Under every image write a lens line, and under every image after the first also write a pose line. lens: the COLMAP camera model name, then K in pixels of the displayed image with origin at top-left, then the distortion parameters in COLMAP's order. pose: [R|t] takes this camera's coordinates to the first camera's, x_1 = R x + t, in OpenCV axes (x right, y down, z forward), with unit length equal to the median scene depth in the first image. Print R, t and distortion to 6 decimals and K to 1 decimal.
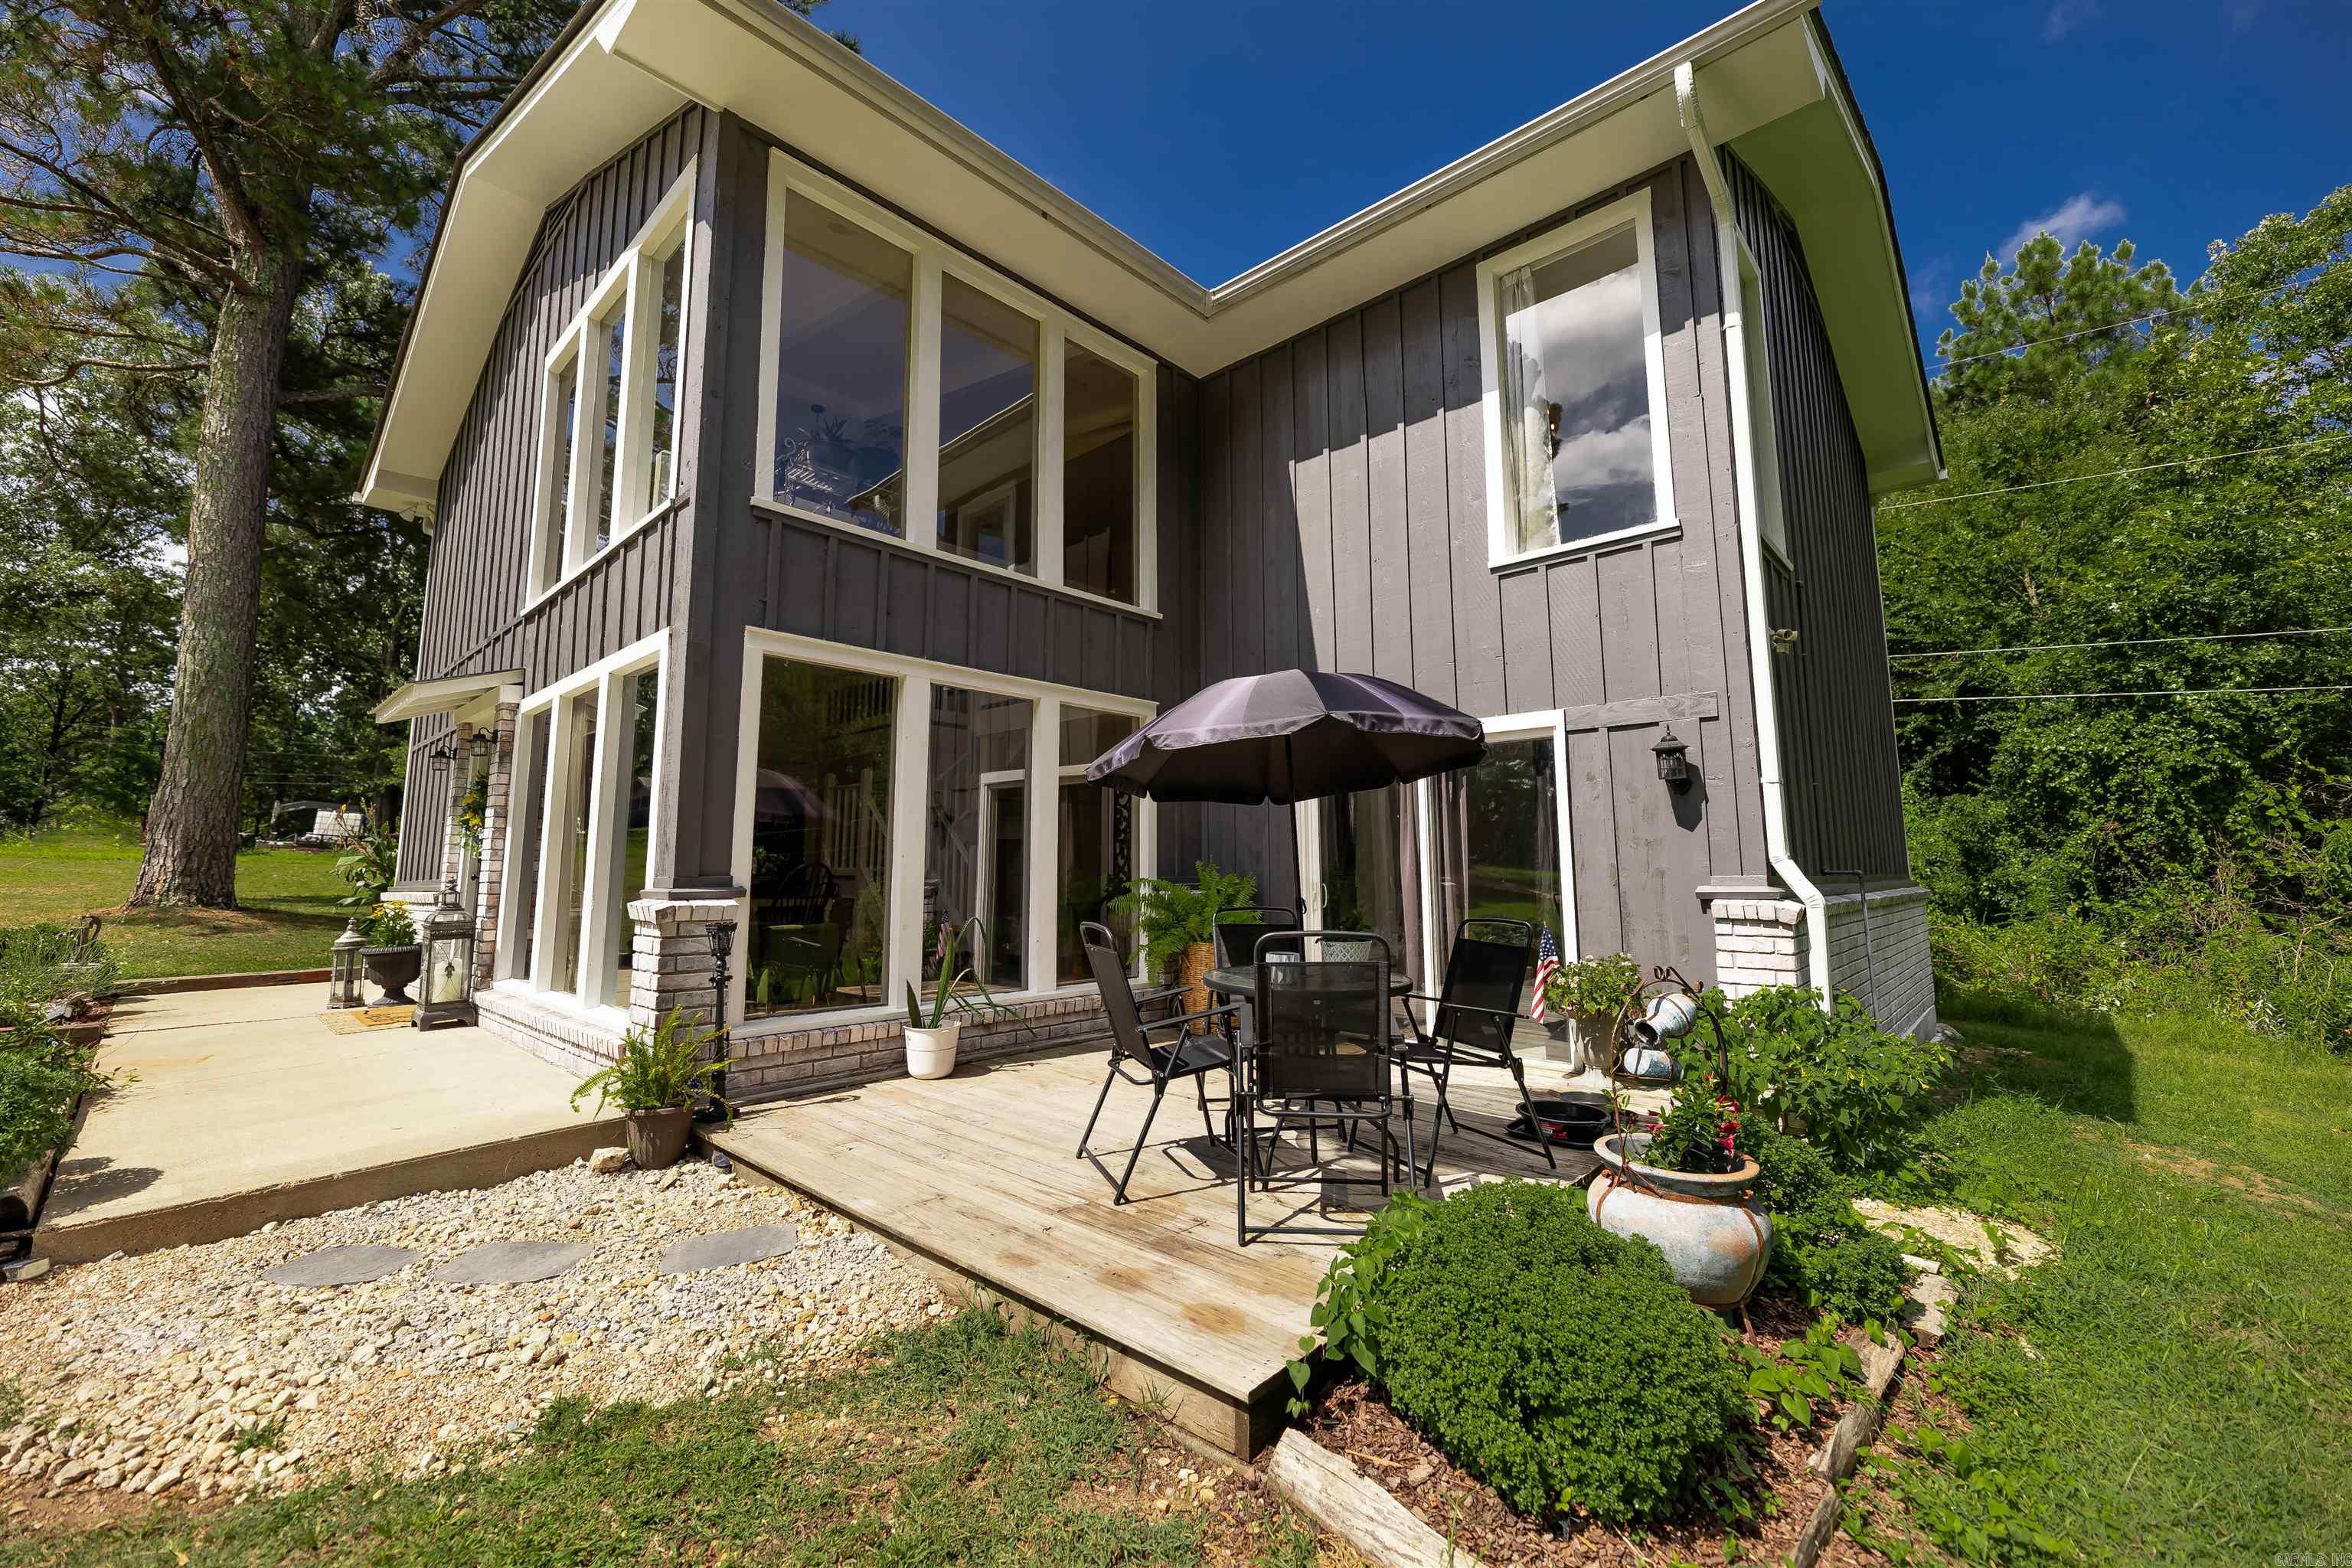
lens RADIAL K [[946.6, 0, 1150.7], [0, 946.6, 742.5], [0, 0, 1]] dist [-0.004135, -0.000831]
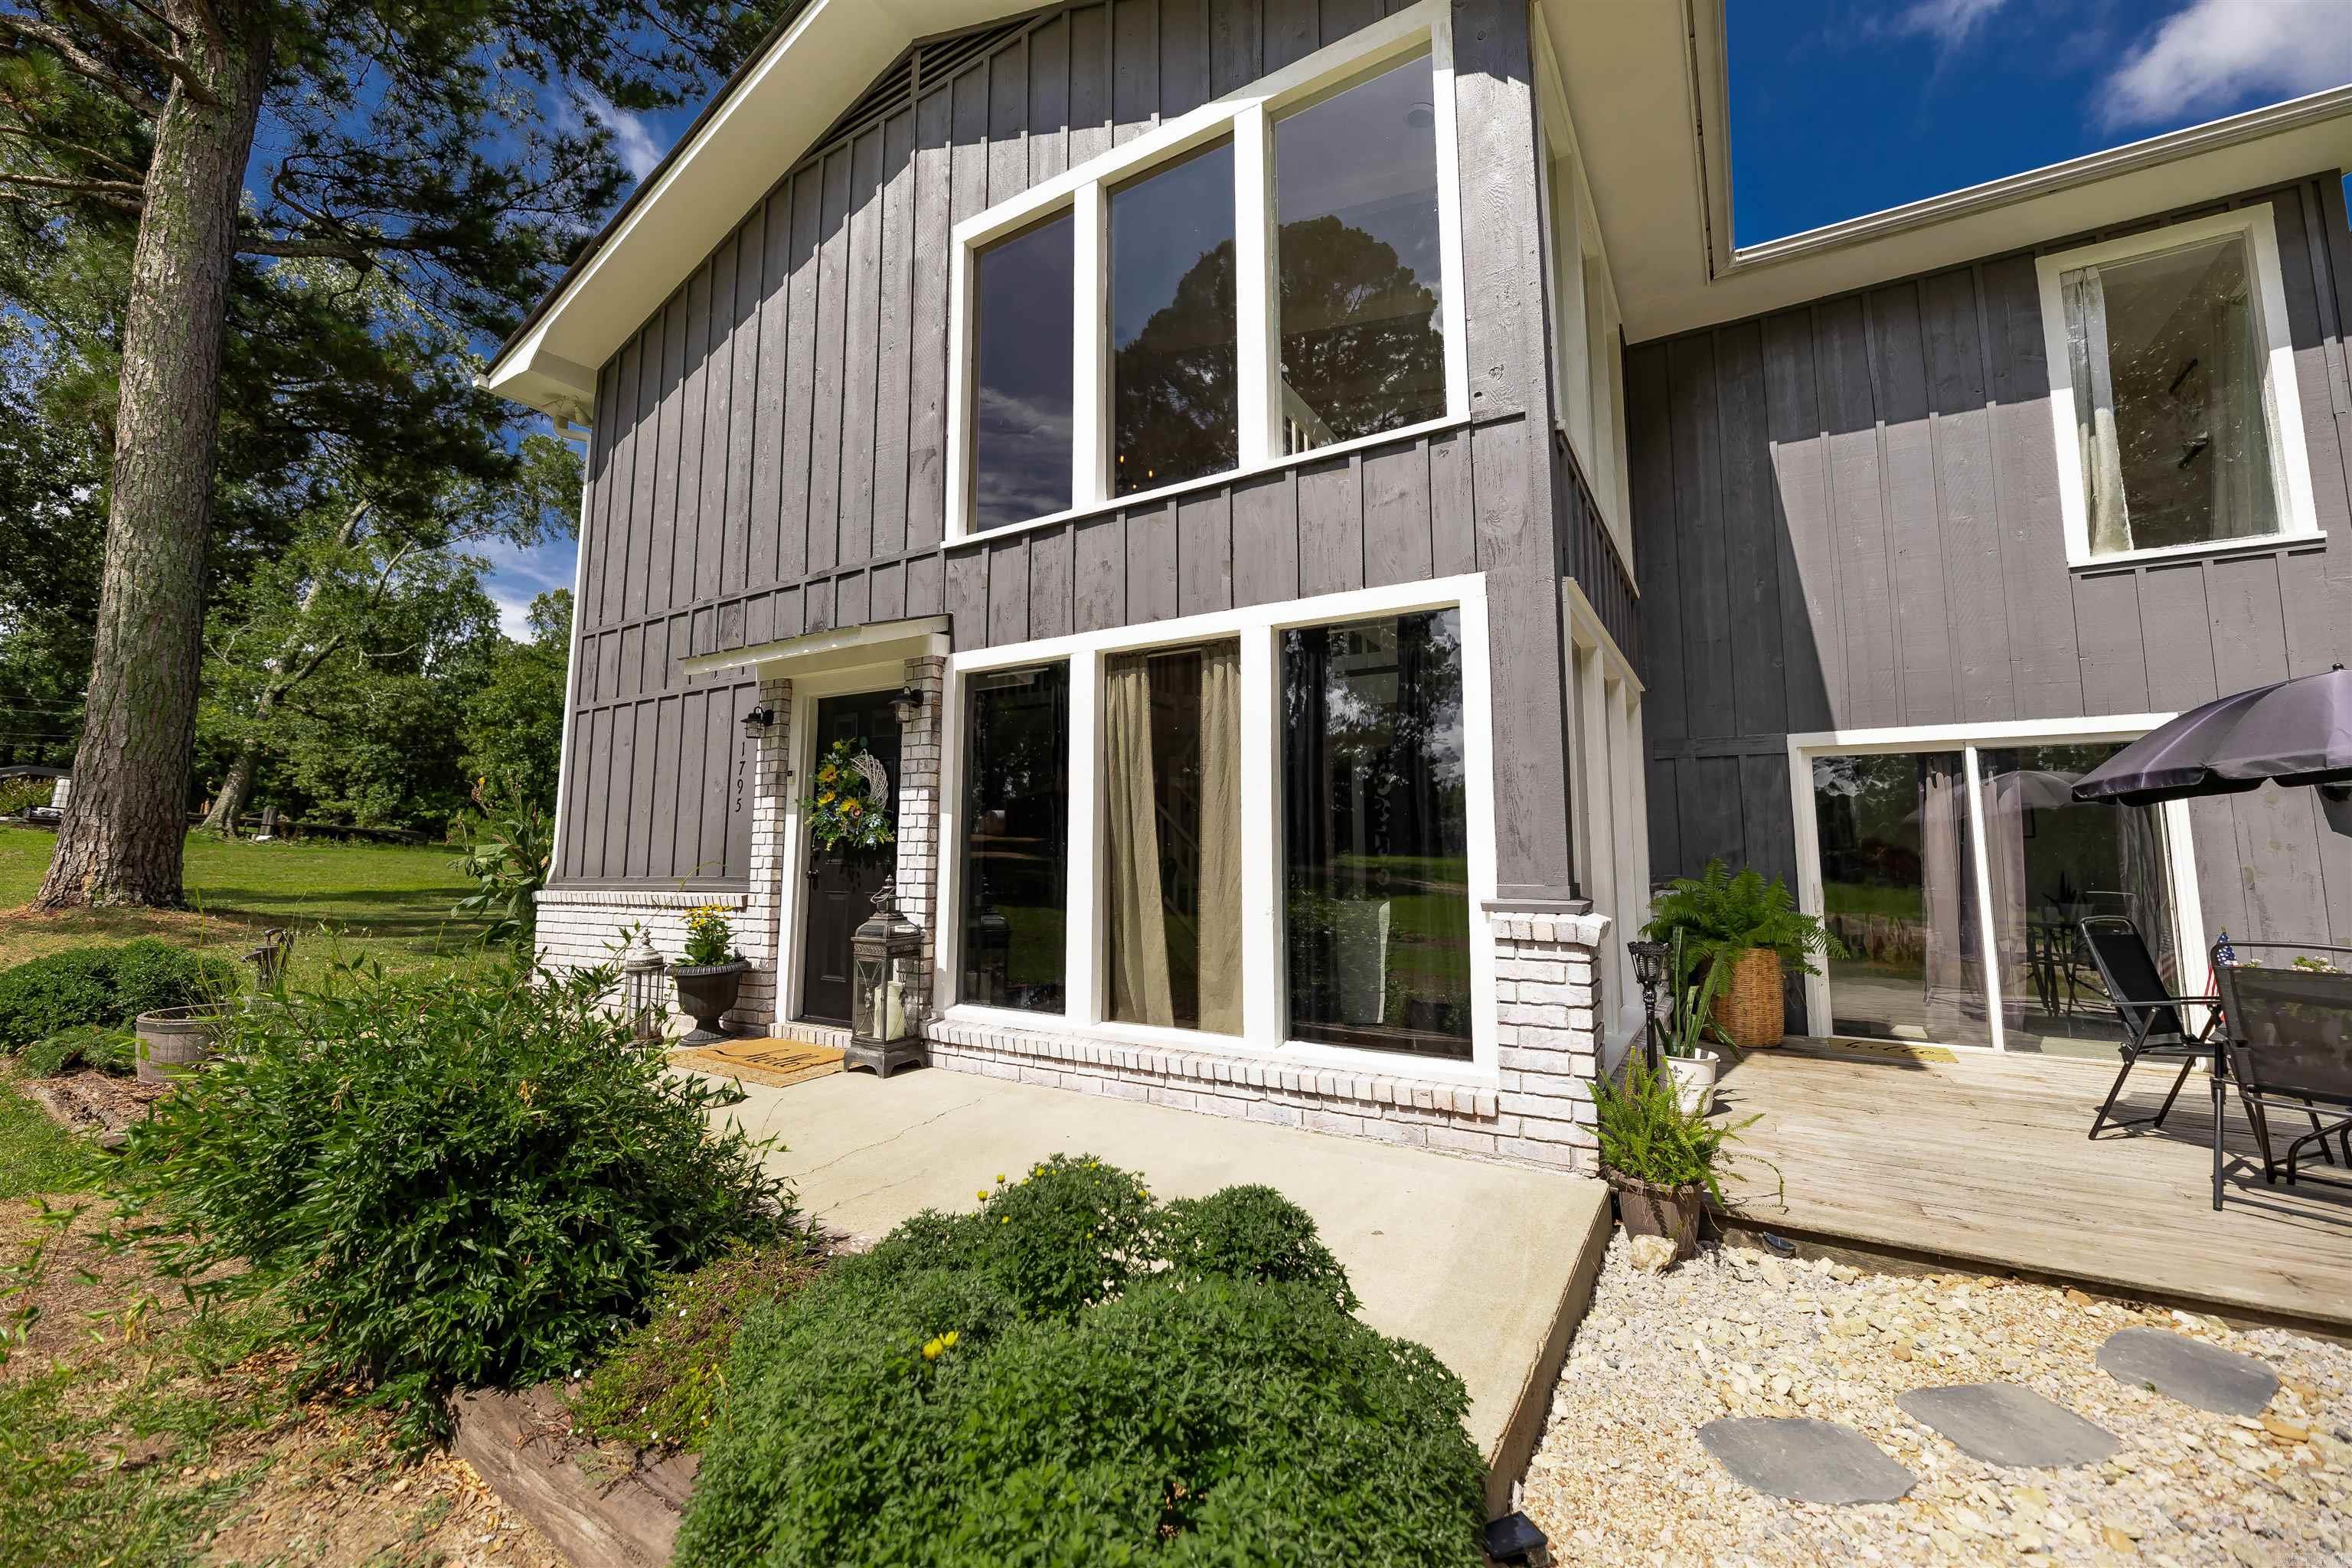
lens RADIAL K [[946.6, 0, 1156.0], [0, 946.6, 744.6], [0, 0, 1]] dist [-0.004135, -0.000831]
pose [[0.980034, 0.029467, 0.196632, -0.769366], [-0.032476, 0.999399, 0.012094, 0.019405], [-0.196158, -0.018238, 0.980403, 0.220391]]
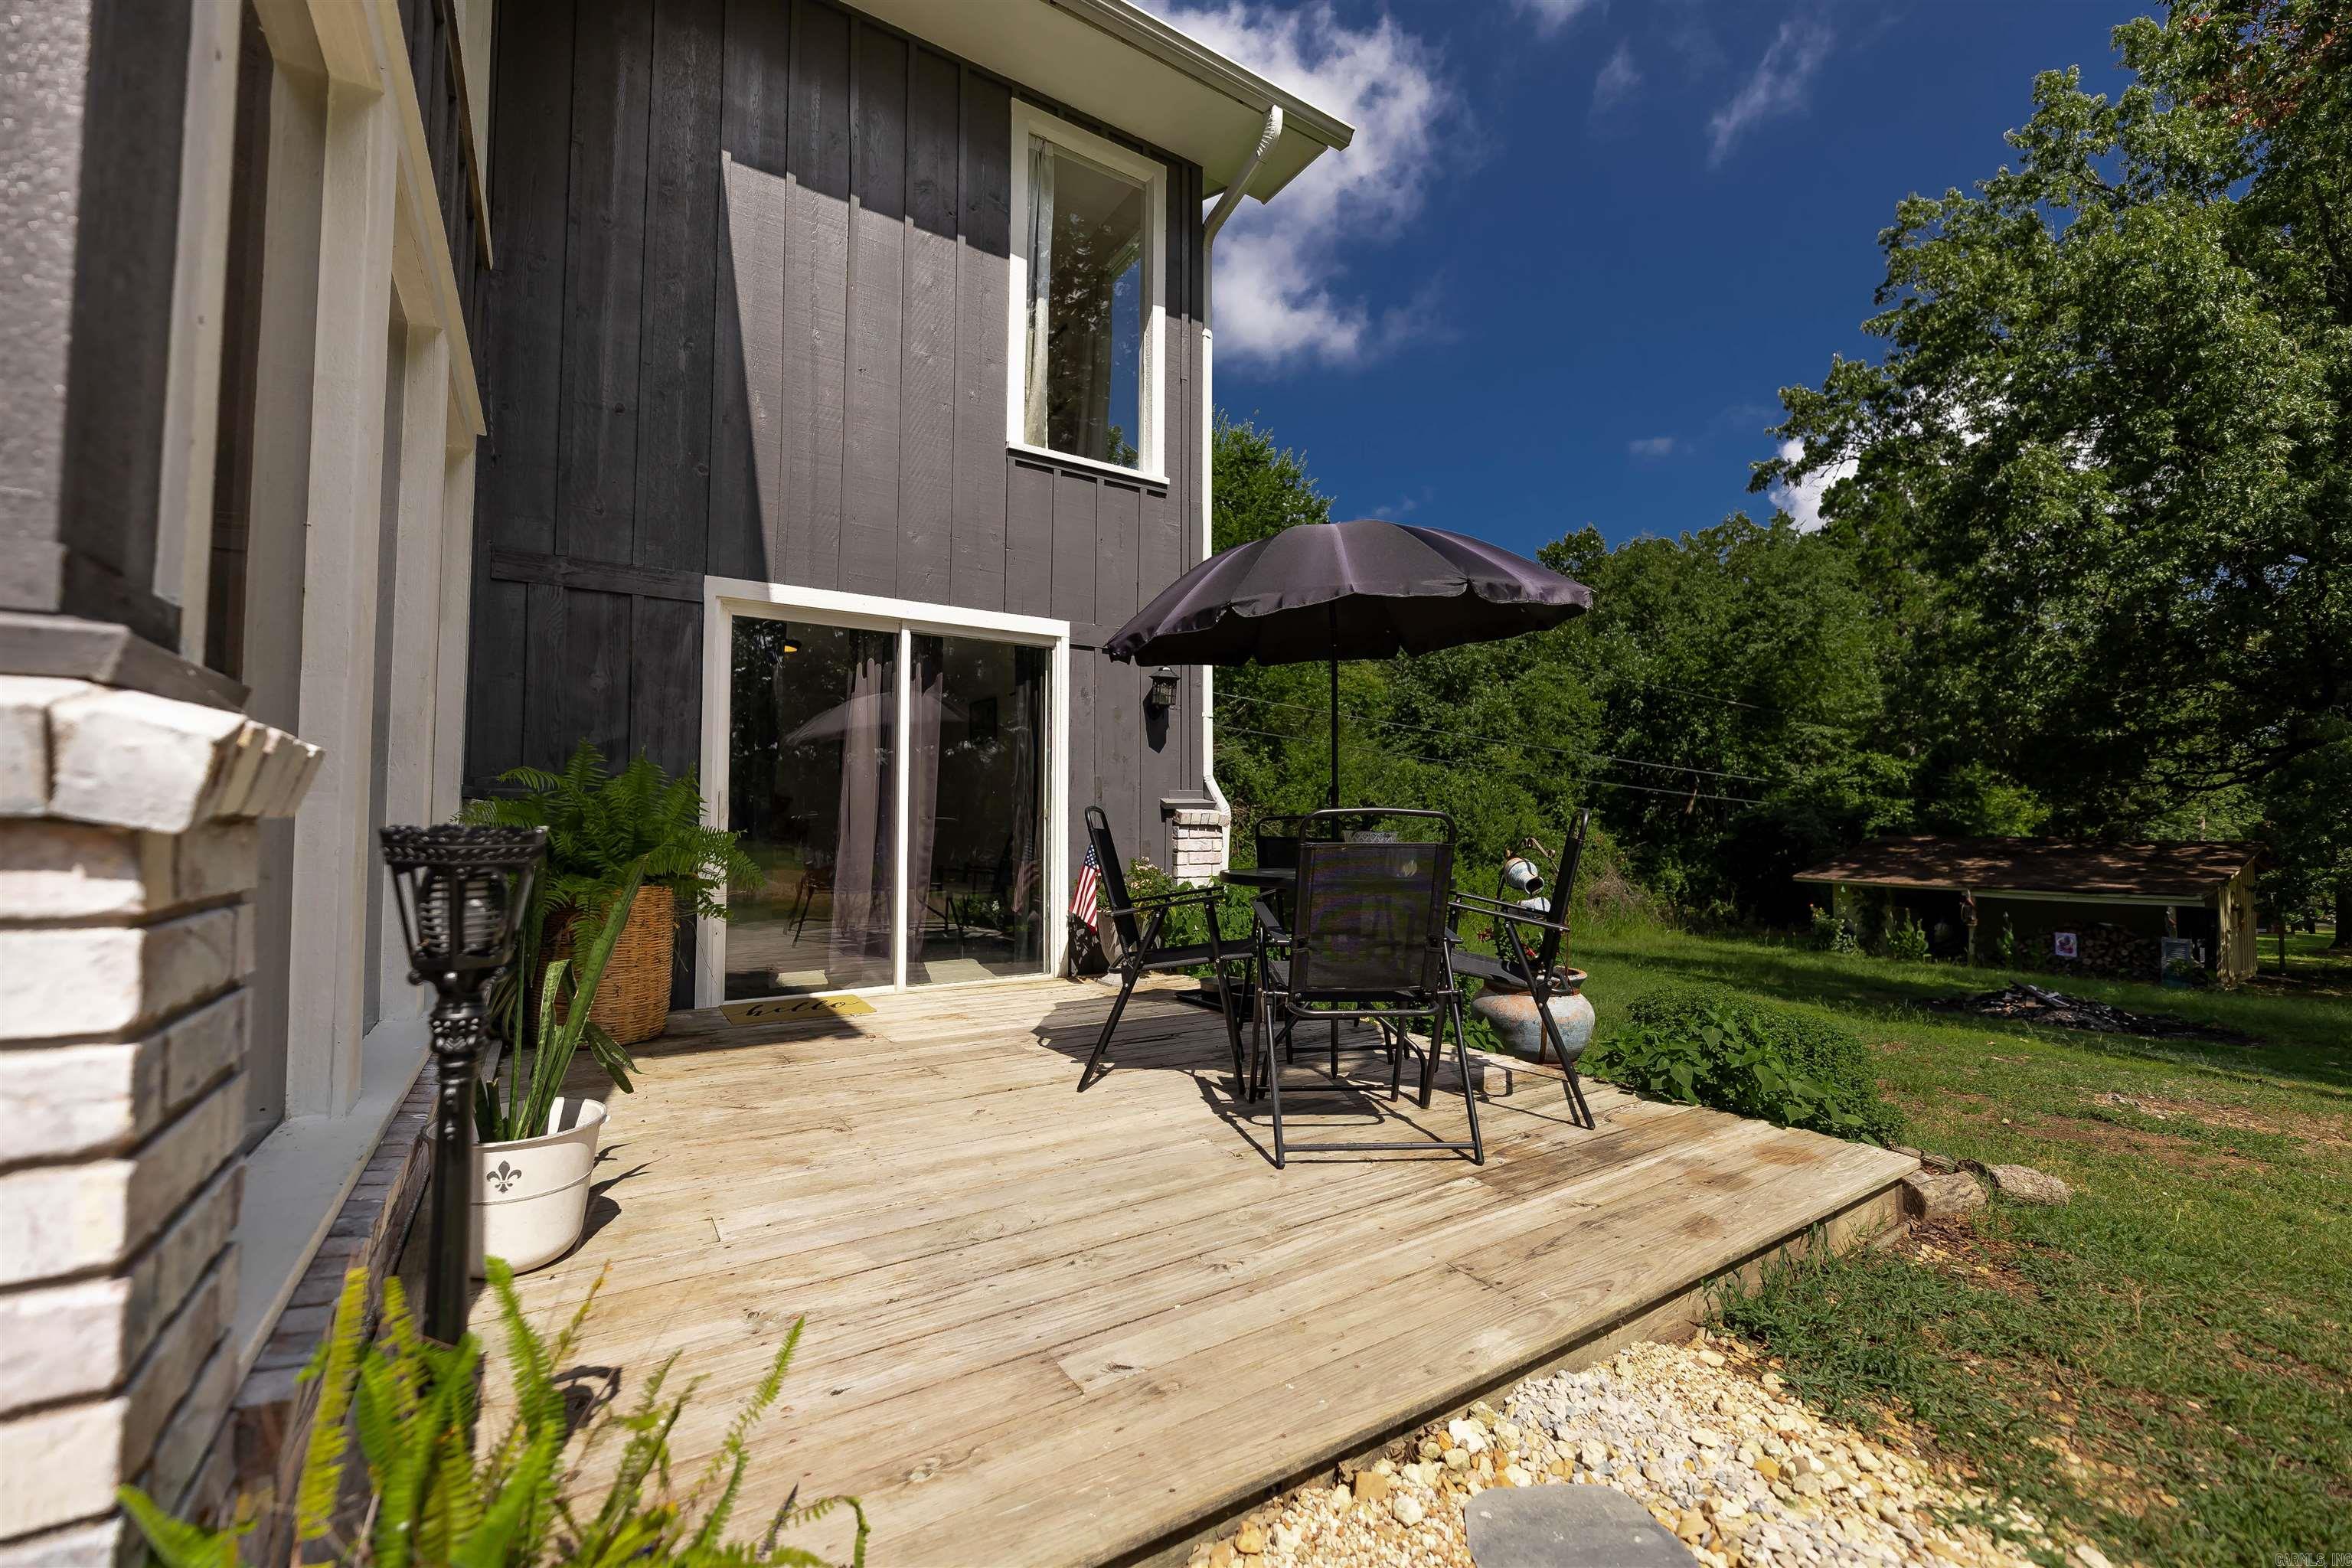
lens RADIAL K [[946.6, 0, 1173.8], [0, 946.6, 778.8], [0, 0, 1]] dist [-0.004135, -0.000831]
pose [[0.236748, 0.046846, 0.970441, -0.465530], [-0.129258, 0.991477, -0.016328, 0.122439], [-0.962934, -0.121572, 0.240786, 0.596990]]
